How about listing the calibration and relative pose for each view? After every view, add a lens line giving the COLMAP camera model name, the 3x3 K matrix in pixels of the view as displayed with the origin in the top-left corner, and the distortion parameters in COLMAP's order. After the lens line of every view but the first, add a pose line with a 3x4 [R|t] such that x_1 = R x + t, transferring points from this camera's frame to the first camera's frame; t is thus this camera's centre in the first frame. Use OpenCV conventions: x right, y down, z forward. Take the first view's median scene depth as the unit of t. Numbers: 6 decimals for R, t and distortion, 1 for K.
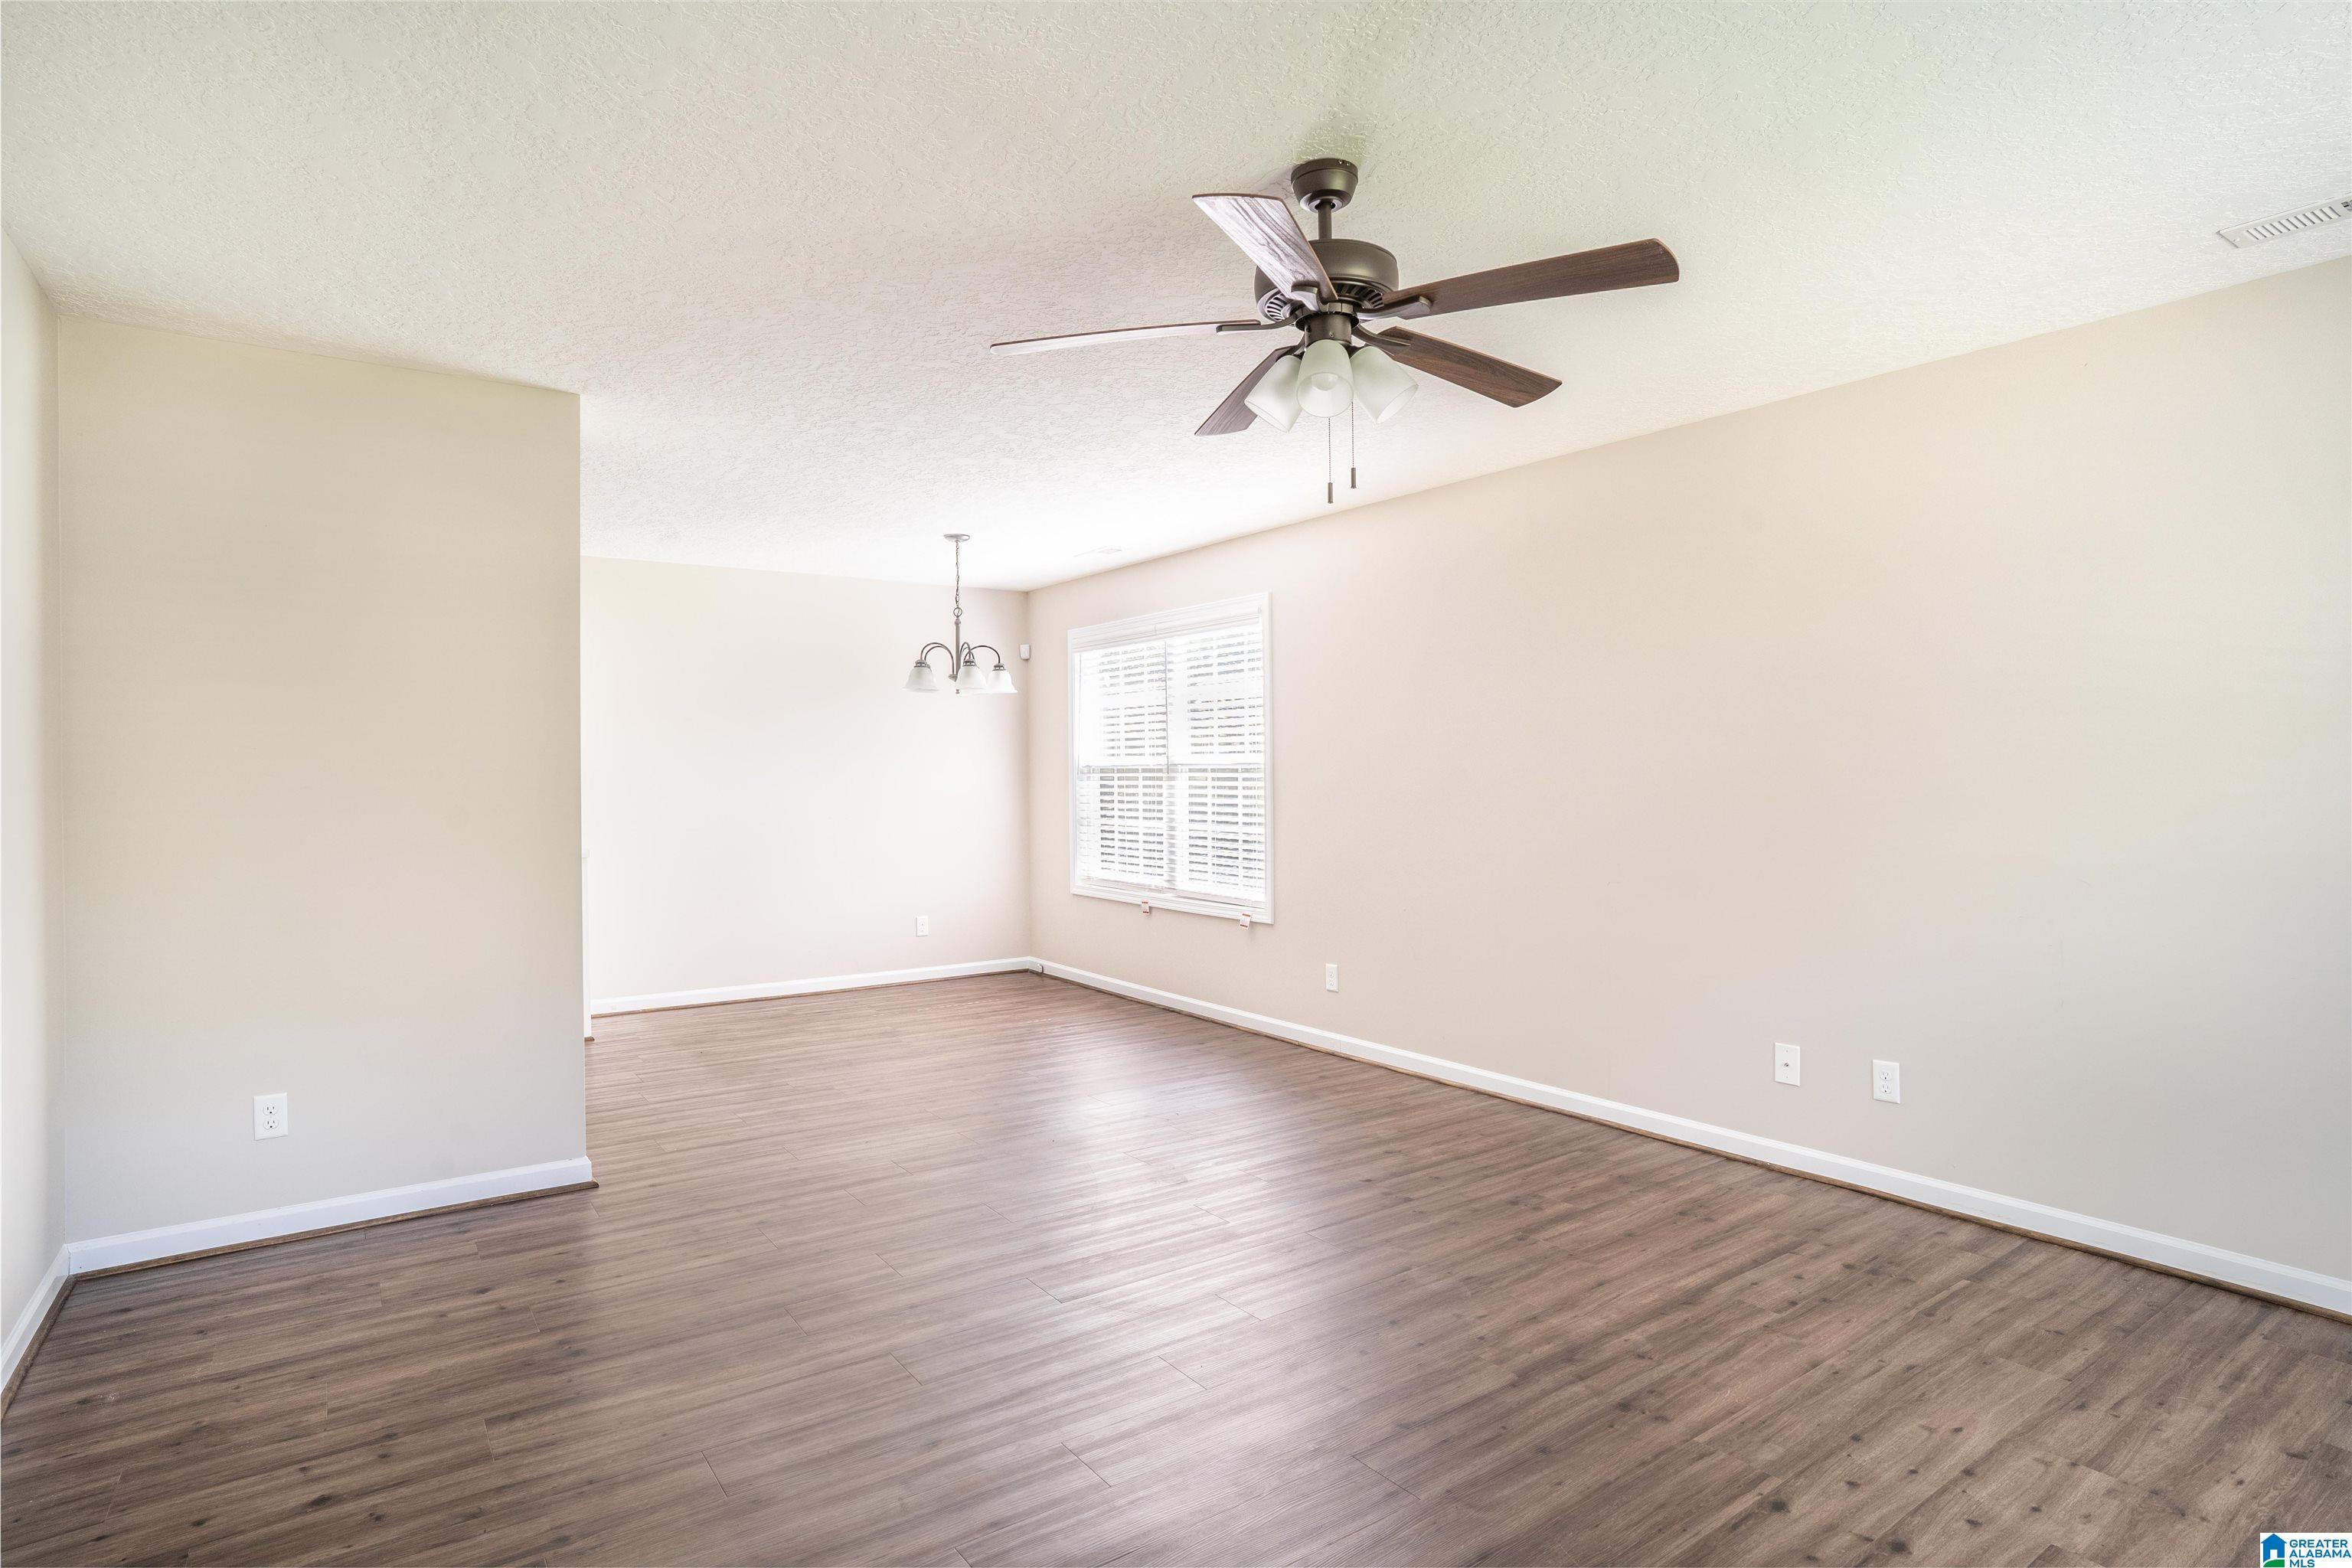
lens RADIAL K [[1214.8, 0, 1180.6], [0, 1214.8, 769.1], [0, 0, 1]] dist [-0.006442, -0.000486]
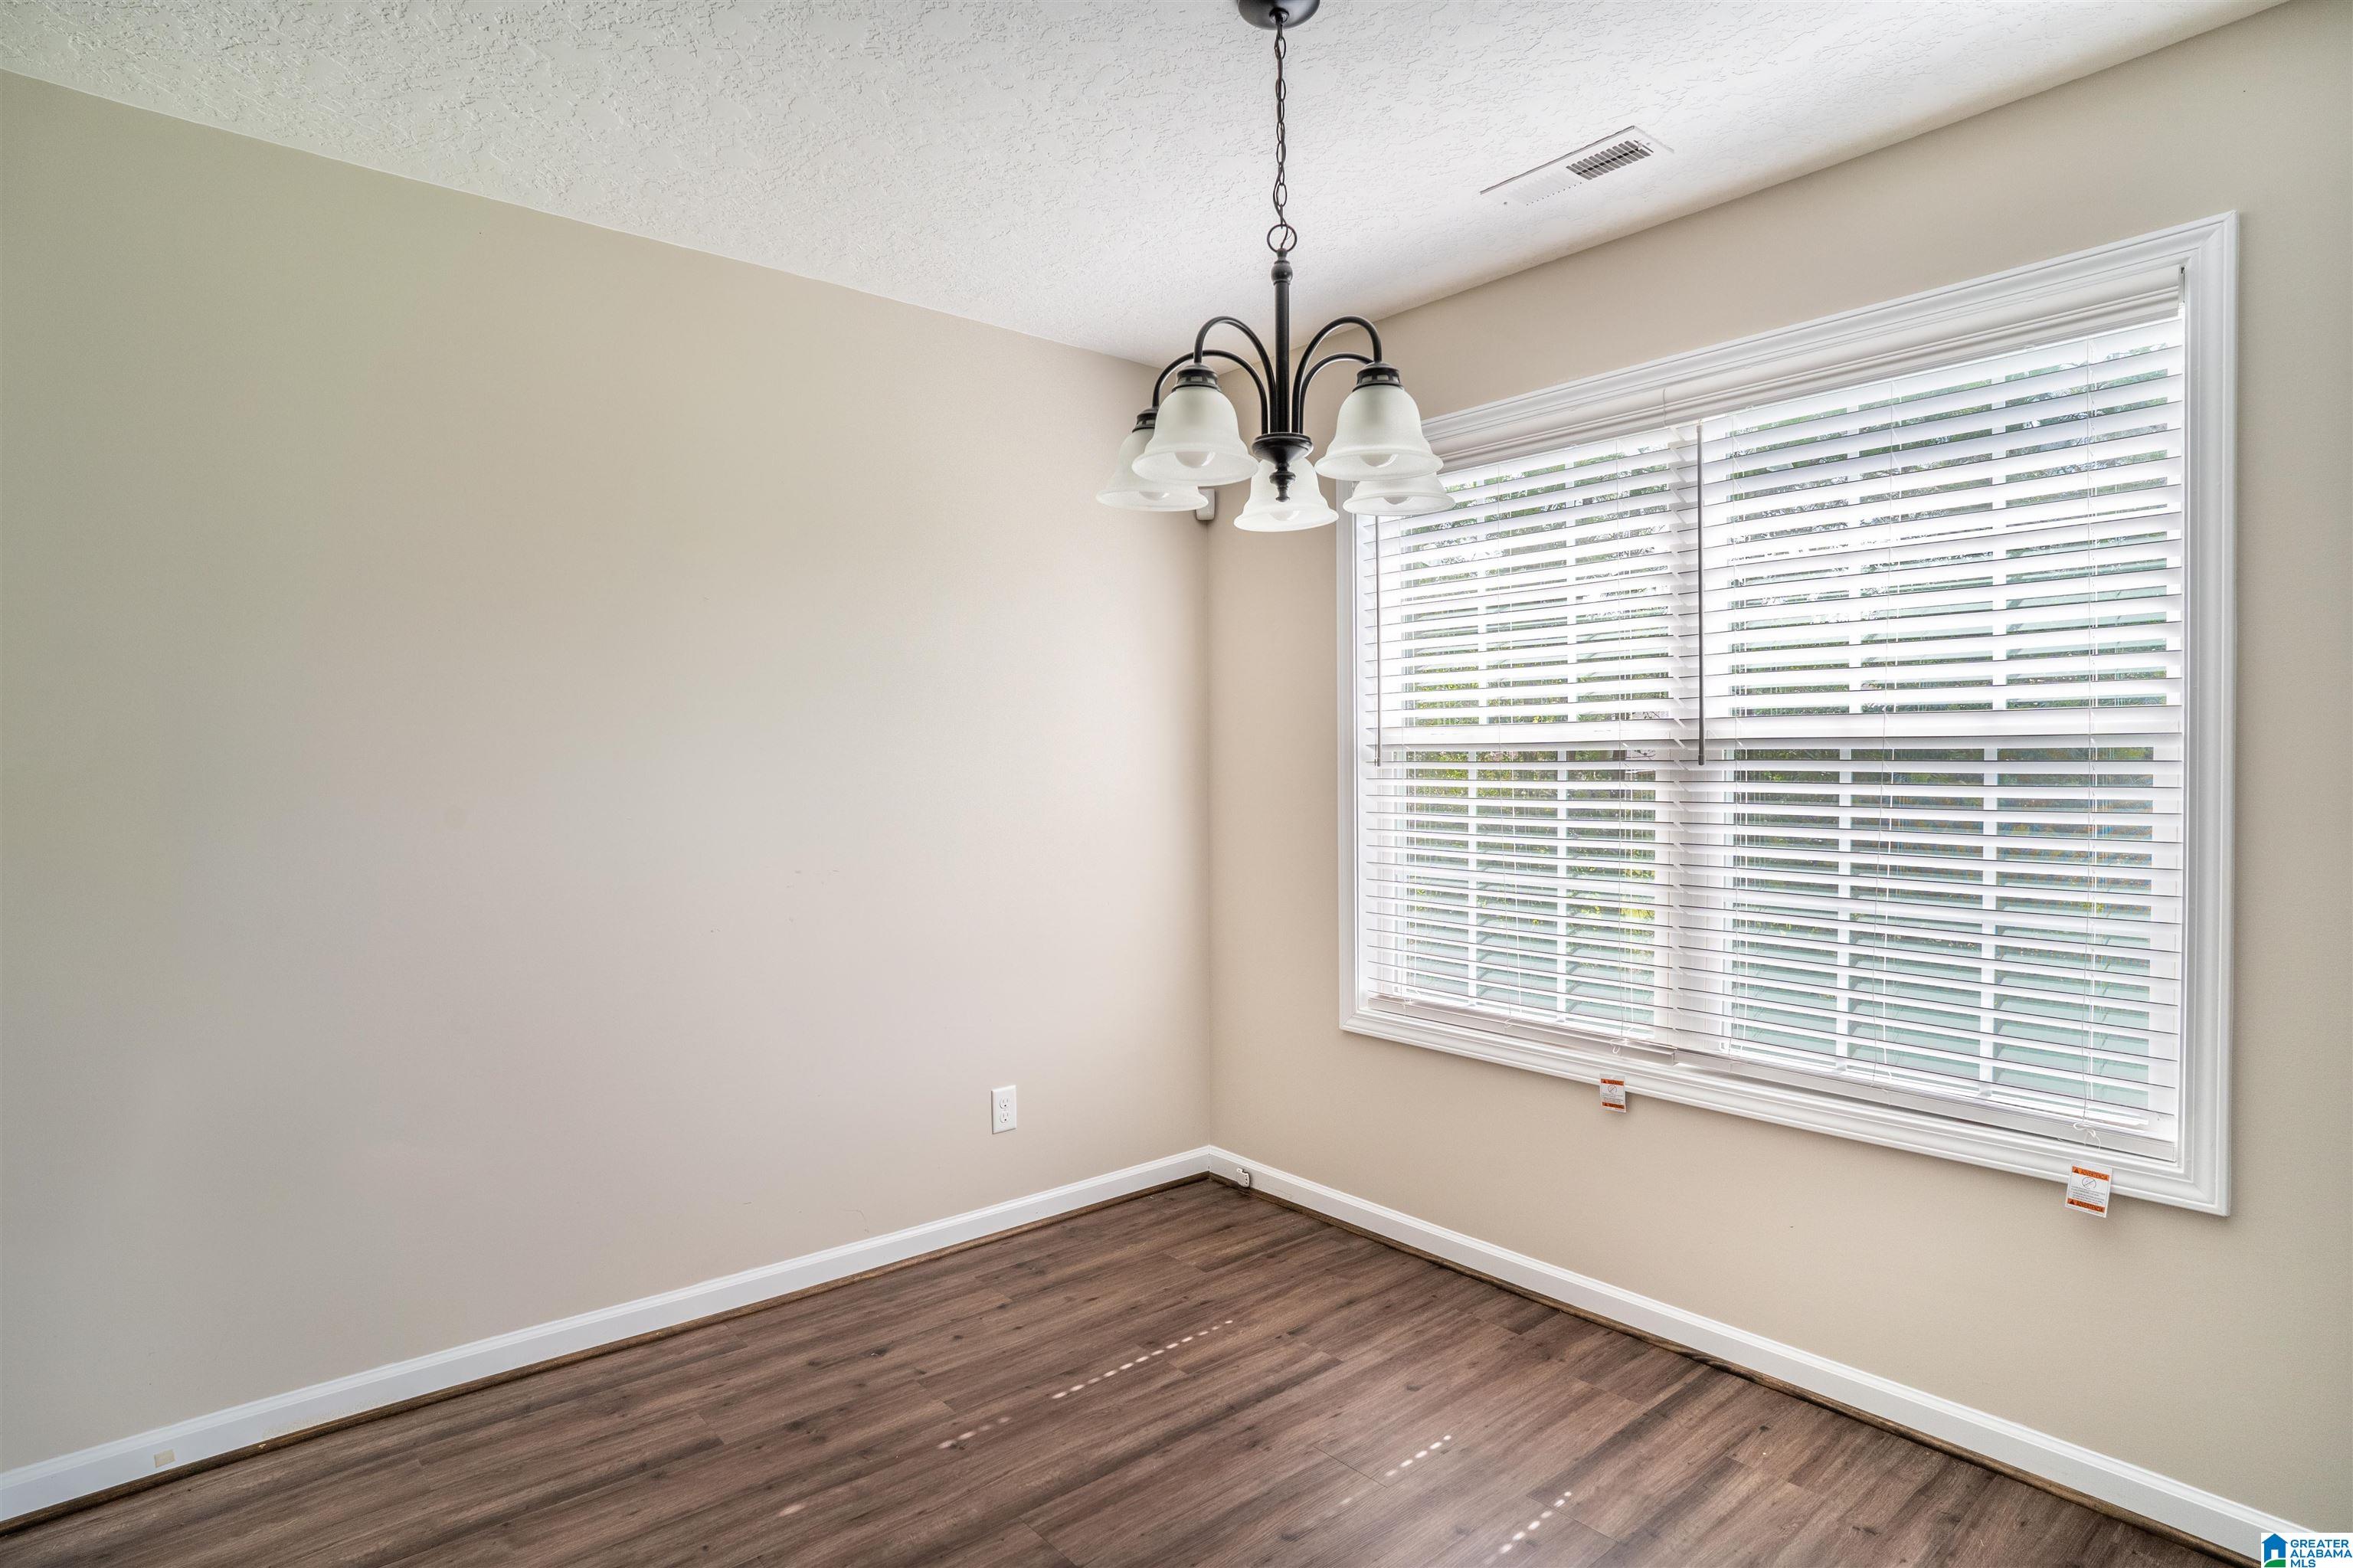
lens RADIAL K [[1215.4, 0, 1178.9], [0, 1215.4, 789.8], [0, 0, 1]] dist [-0.006442, -0.000486]
pose [[0.994785, 0.003157, 0.101949, -0.214484], [-0.005425, 0.999744, 0.021980, 0.004289], [-0.101853, -0.022419, 0.994547, 0.615320]]
